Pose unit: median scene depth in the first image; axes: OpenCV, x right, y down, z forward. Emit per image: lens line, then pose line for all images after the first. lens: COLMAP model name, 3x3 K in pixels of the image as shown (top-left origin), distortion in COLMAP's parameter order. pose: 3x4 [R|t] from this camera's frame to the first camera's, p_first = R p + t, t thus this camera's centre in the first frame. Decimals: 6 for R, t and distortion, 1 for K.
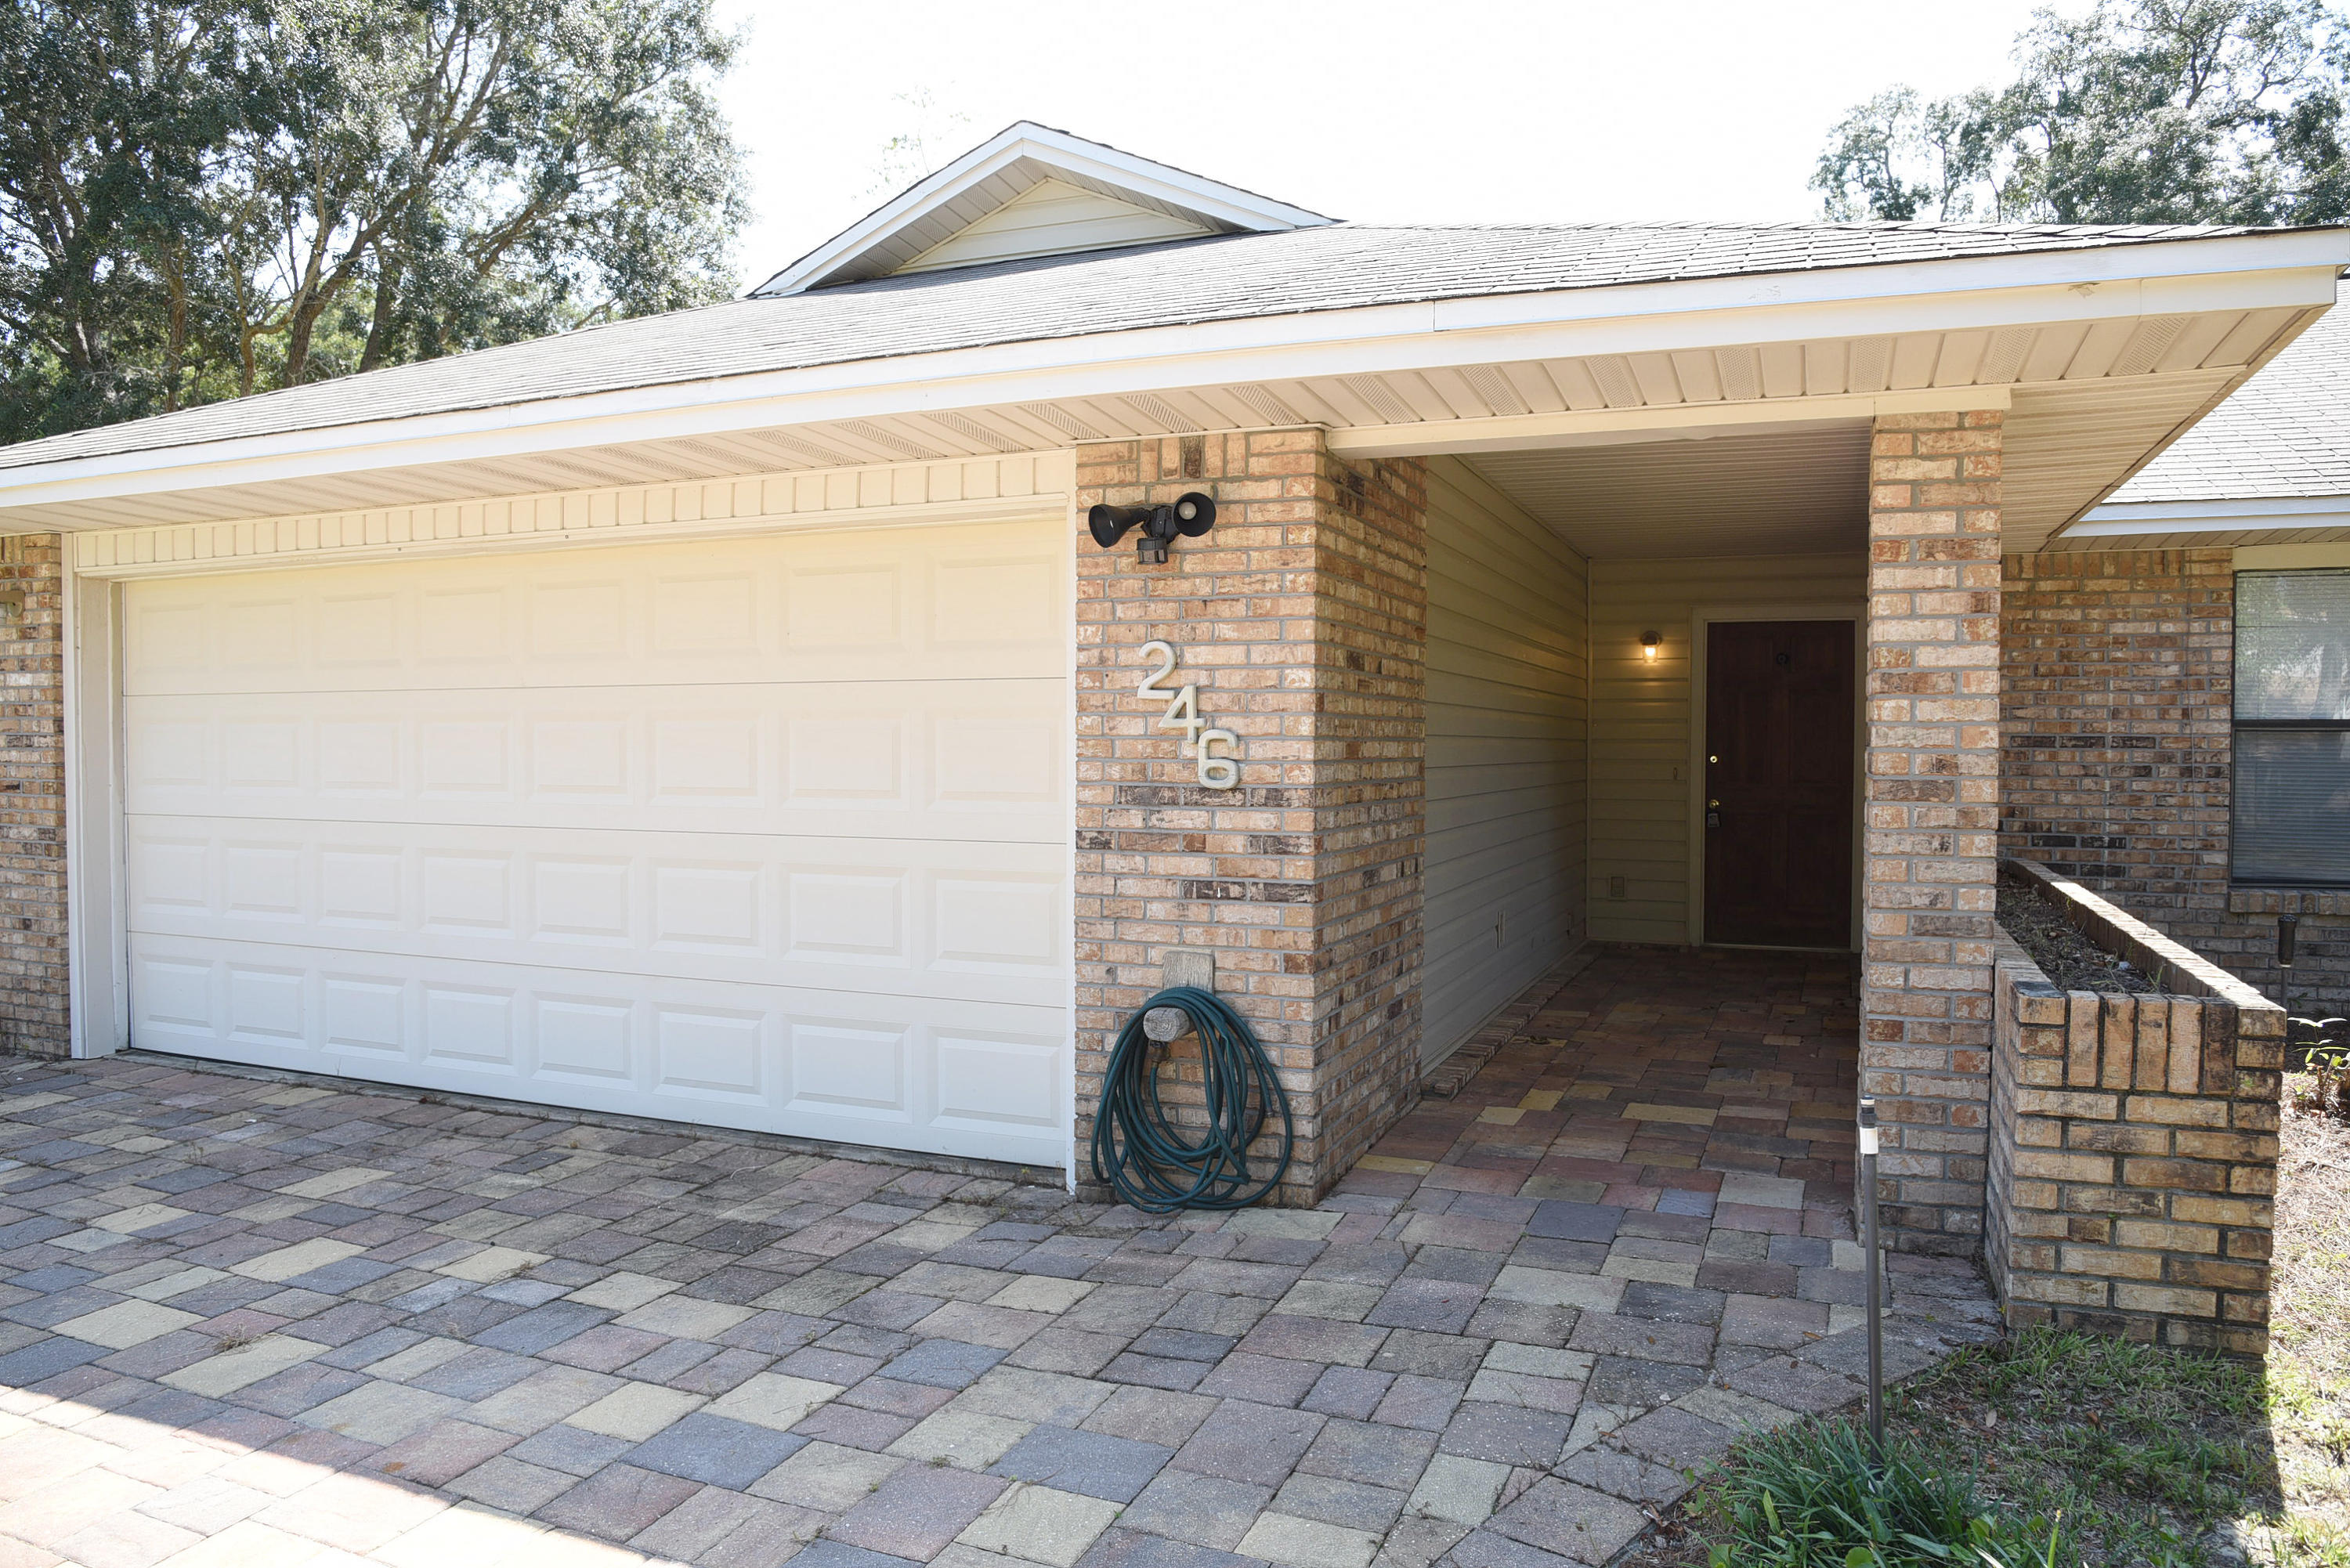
lens RADIAL K [[1606.1, 0, 1171.2], [0, 1606.1, 804.6], [0, 0, 1]] dist [-0.110234, 0.055412]
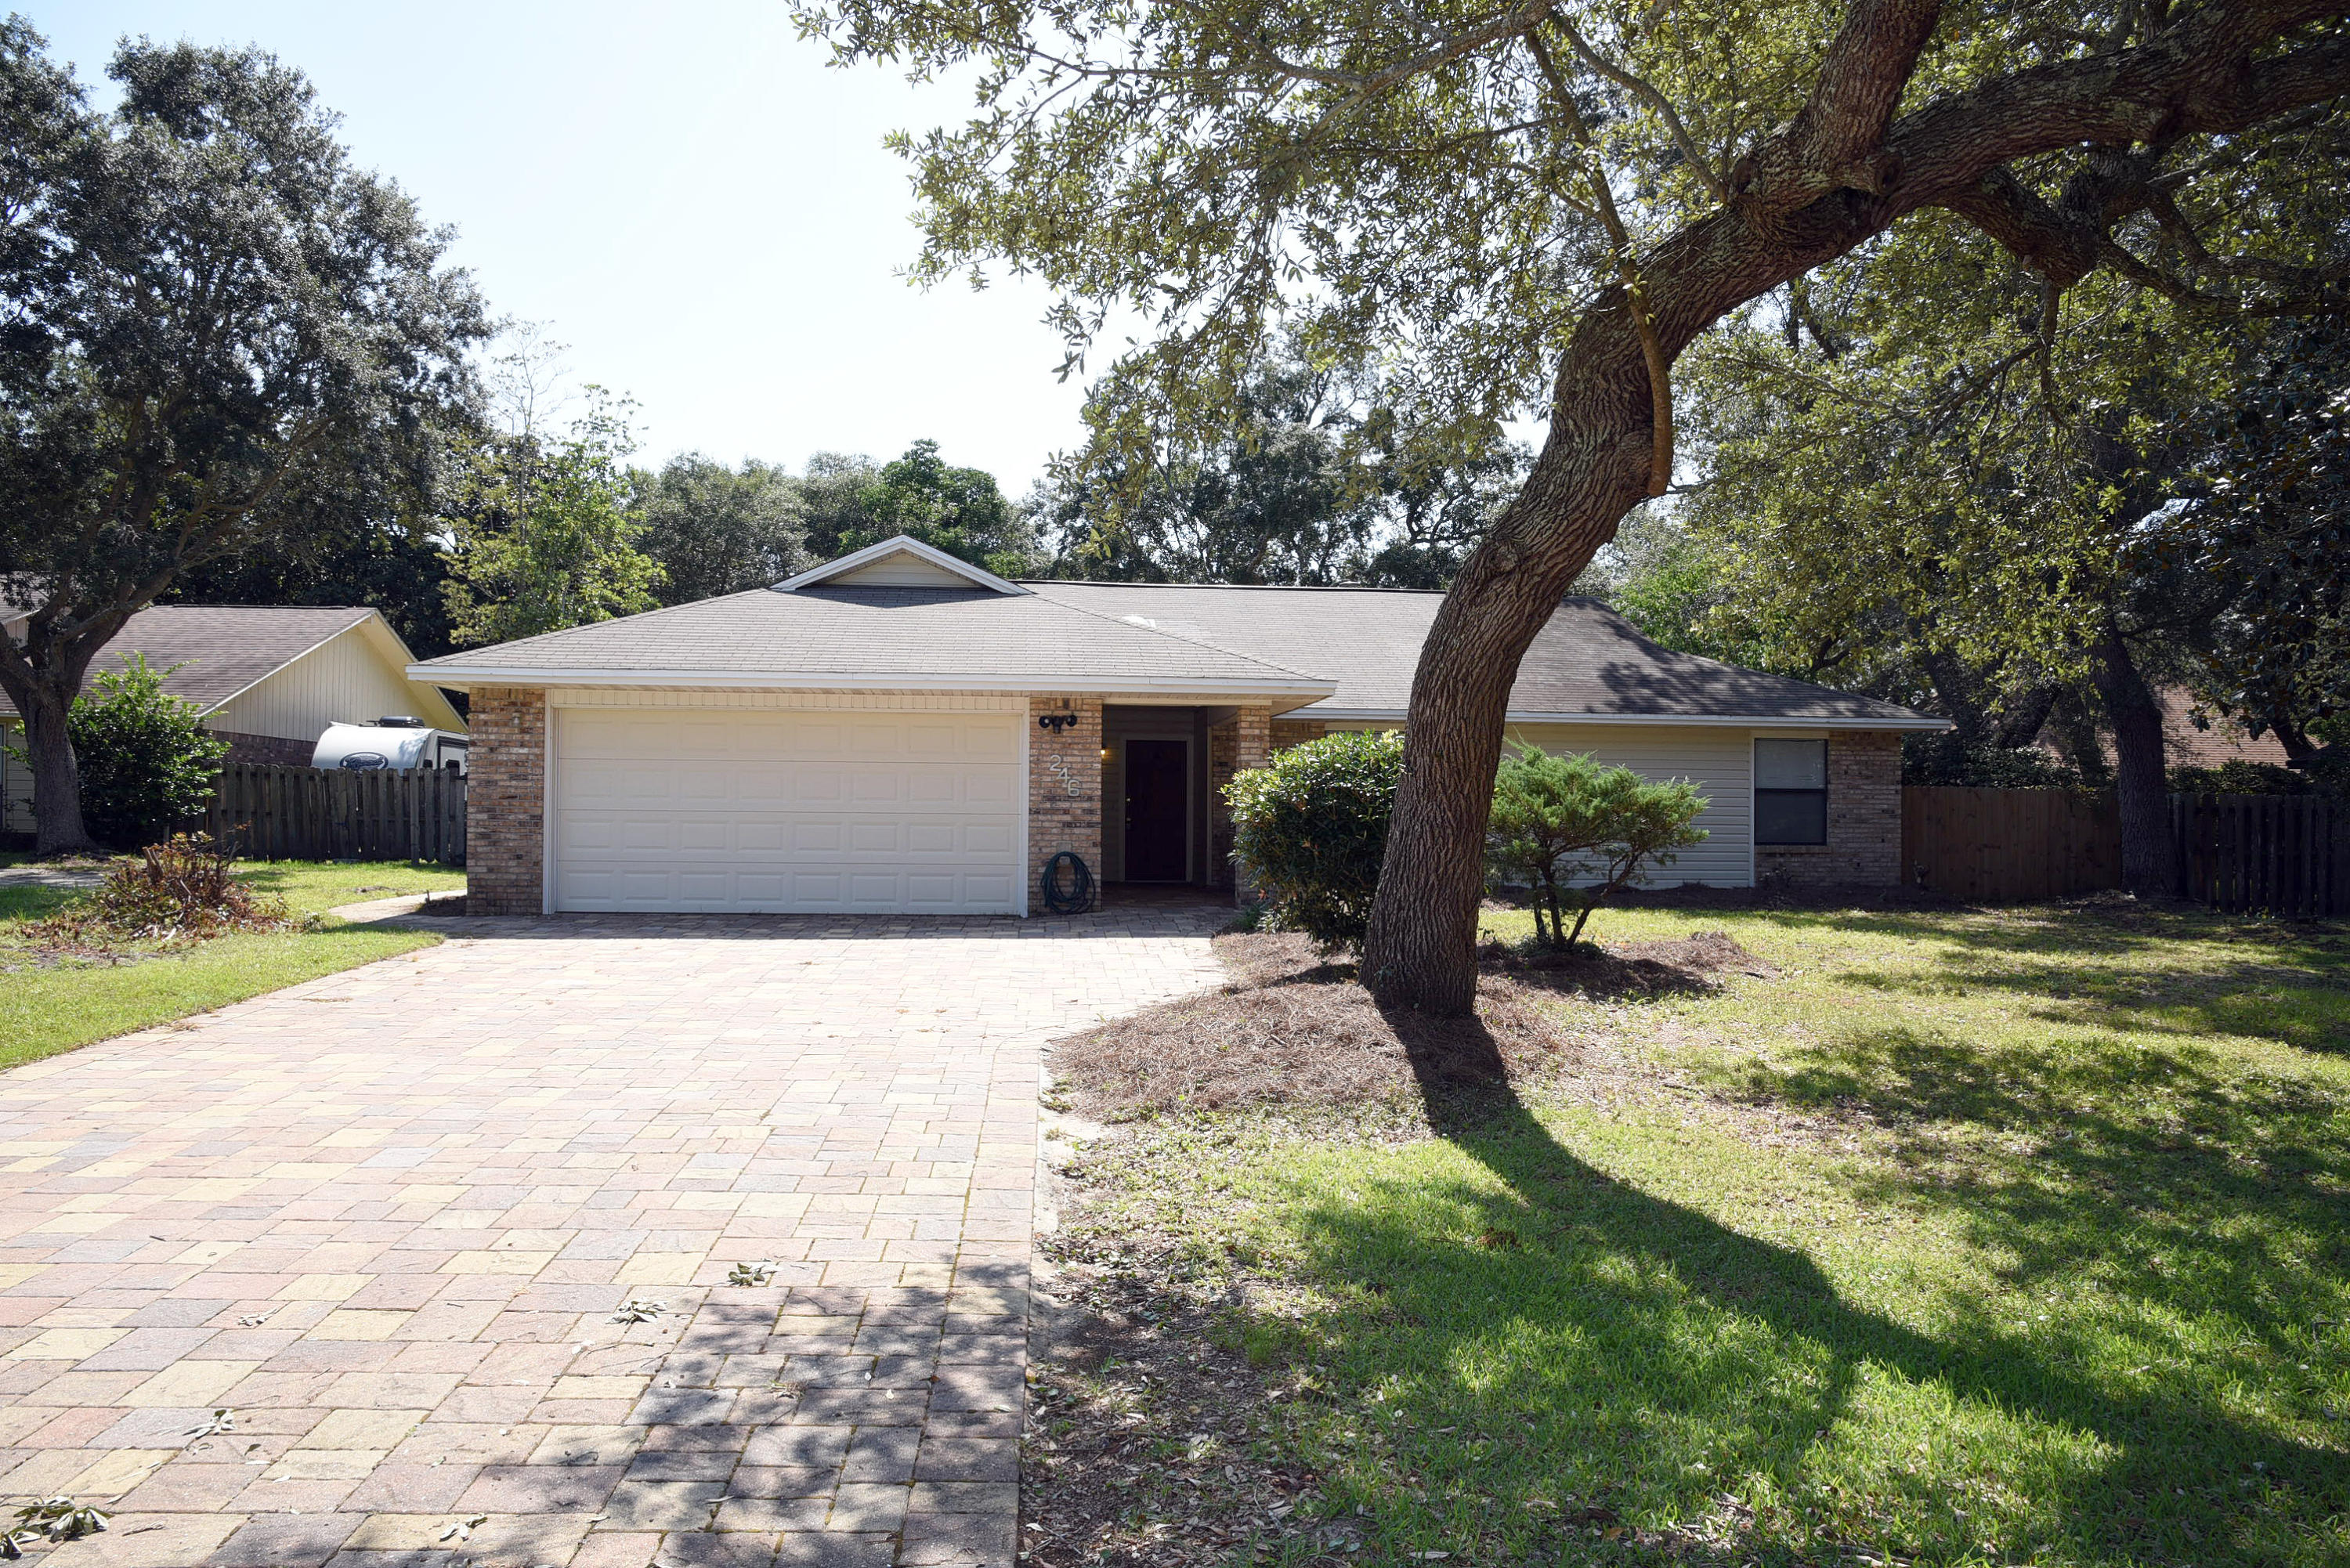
lens RADIAL K [[1606.1, 0, 1171.2], [0, 1606.1, 804.6], [0, 0, 1]] dist [-0.110234, 0.055412]
pose [[0.882377, -0.003632, 0.470528, -1.458801], [0.009061, 0.999916, -0.009273, 0.043683], [-0.470455, 0.012445, 0.882336, -2.258652]]
